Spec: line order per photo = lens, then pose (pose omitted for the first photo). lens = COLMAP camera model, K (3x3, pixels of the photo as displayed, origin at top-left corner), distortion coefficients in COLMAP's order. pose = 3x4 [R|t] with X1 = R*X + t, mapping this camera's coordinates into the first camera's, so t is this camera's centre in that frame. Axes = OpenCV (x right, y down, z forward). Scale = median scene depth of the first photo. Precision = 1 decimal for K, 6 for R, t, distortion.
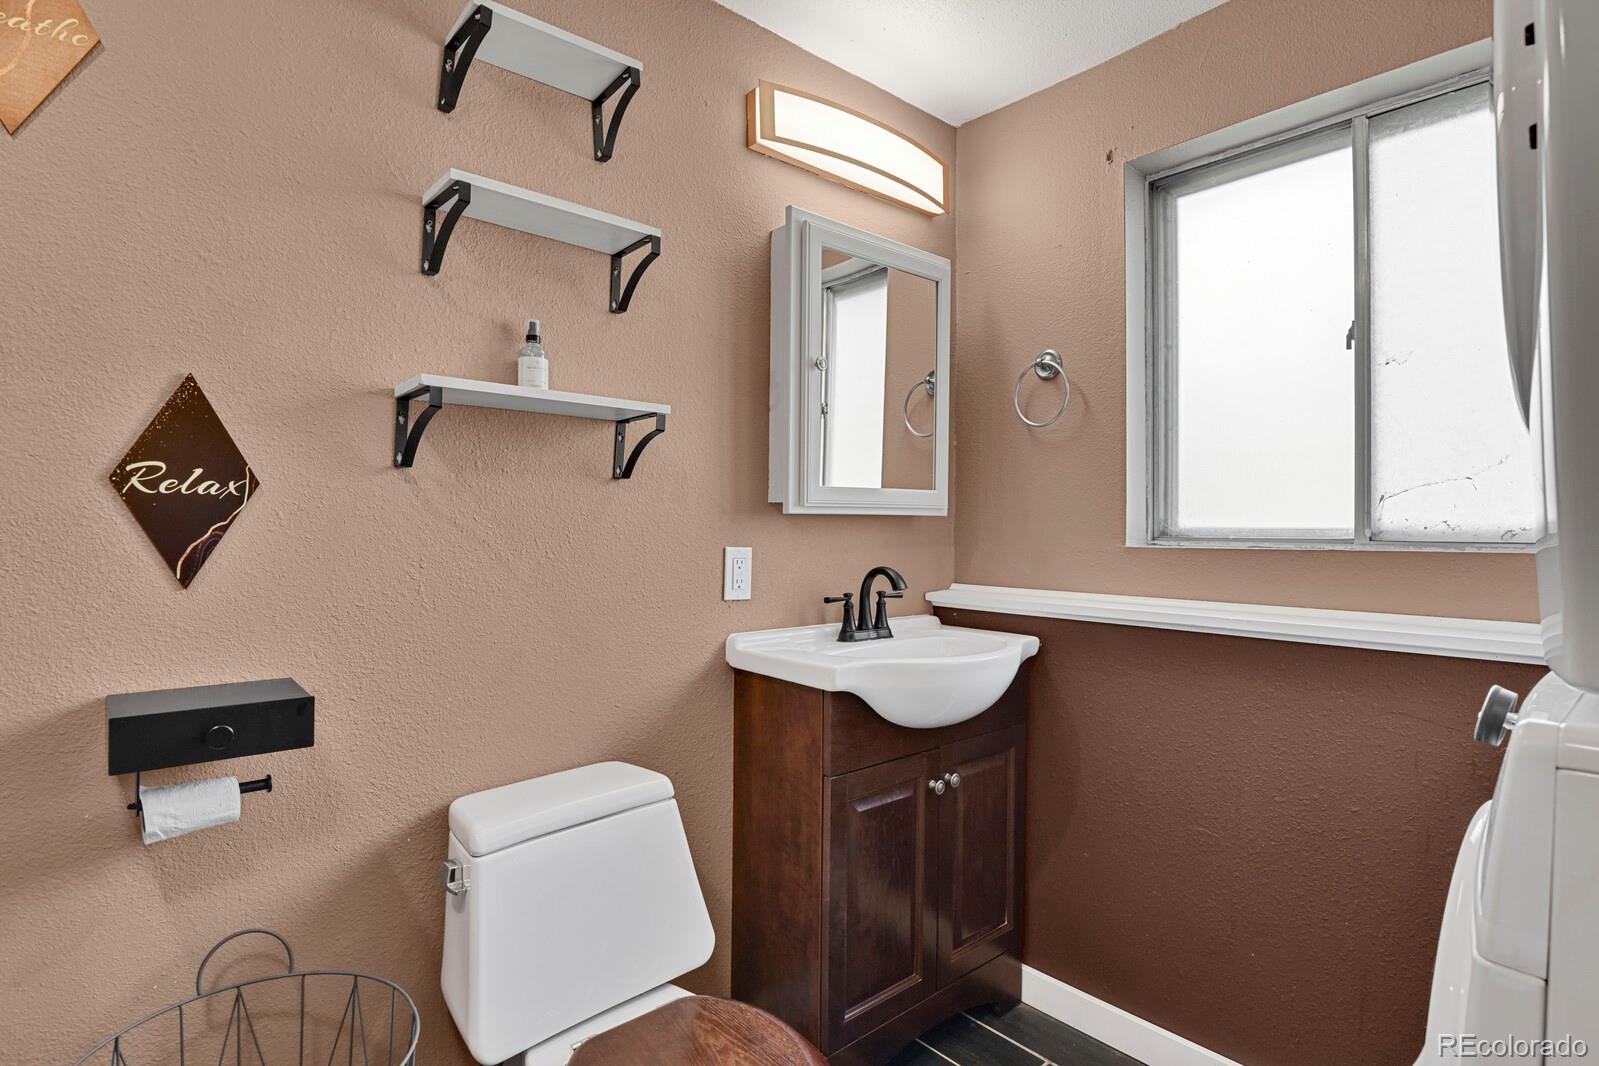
lens RADIAL K [[781.8, 0, 809.7], [0, 781.8, 527.6], [0, 0, 1]] dist [-0.024745, -0.000641]
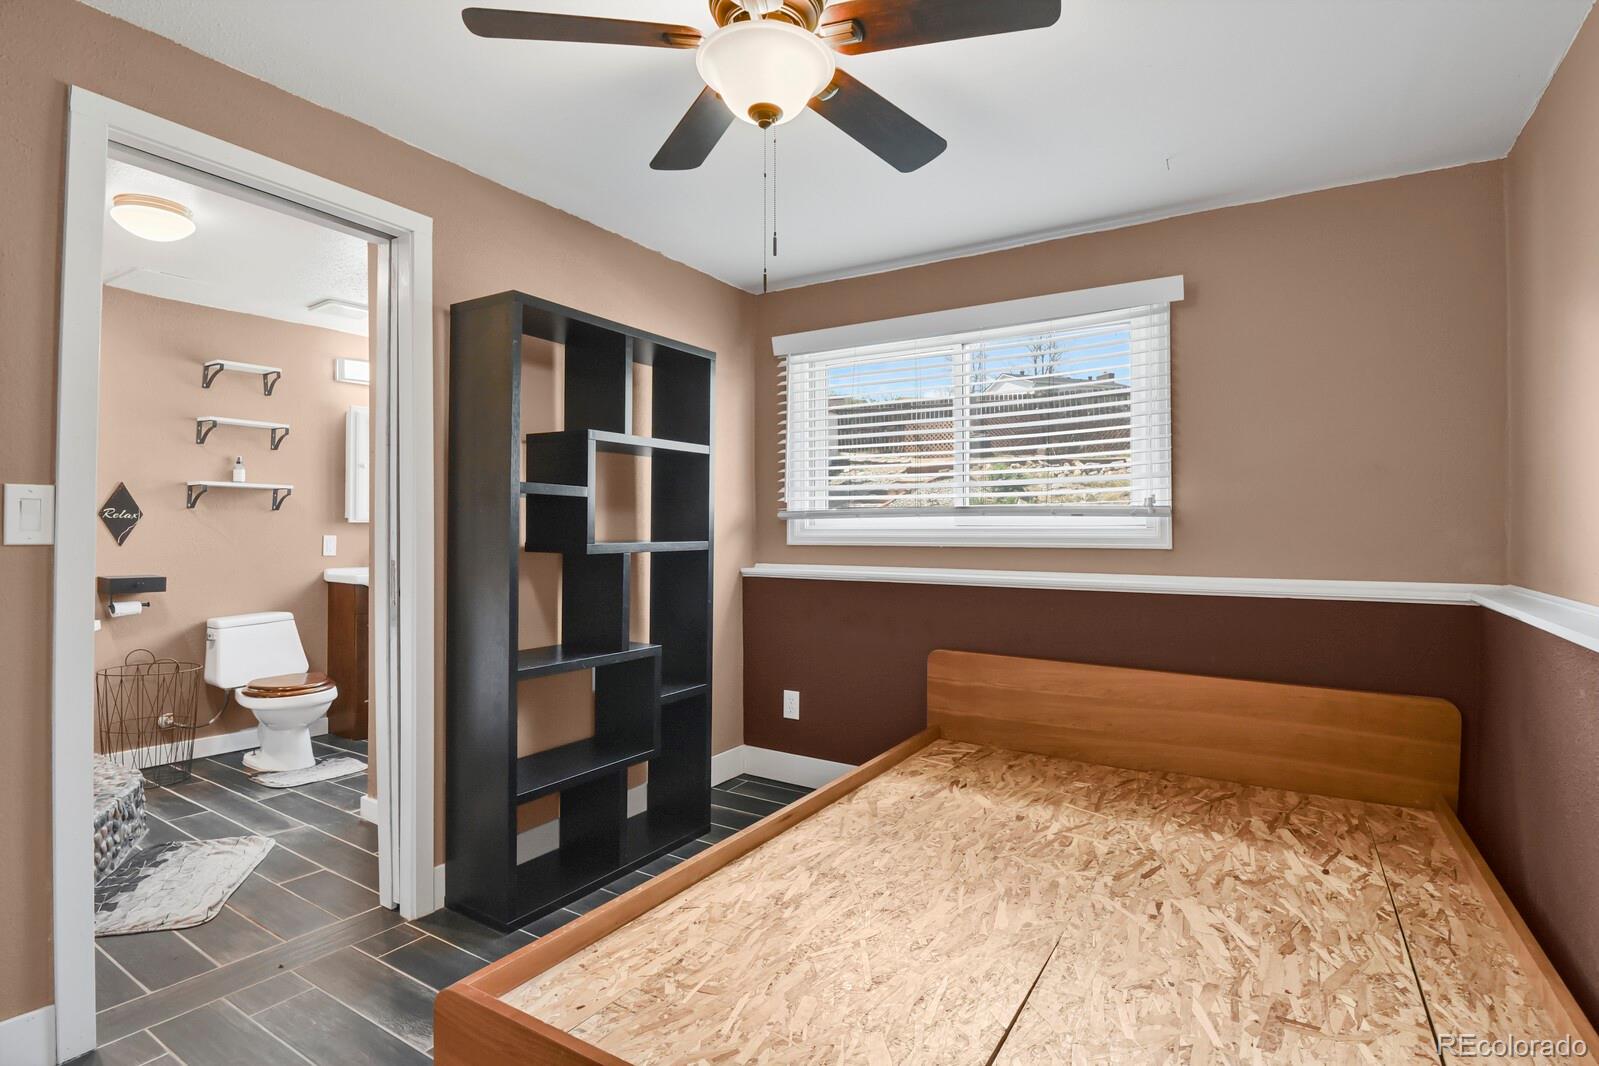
lens RADIAL K [[781.8, 0, 809.7], [0, 781.8, 527.6], [0, 0, 1]] dist [-0.024745, -0.000641]
pose [[0.957605, 0.000027, 0.288084, 0.944452], [0.000102, 1.000000, -0.000434, 0.000693], [-0.288084, 0.000445, 0.957605, -2.615423]]
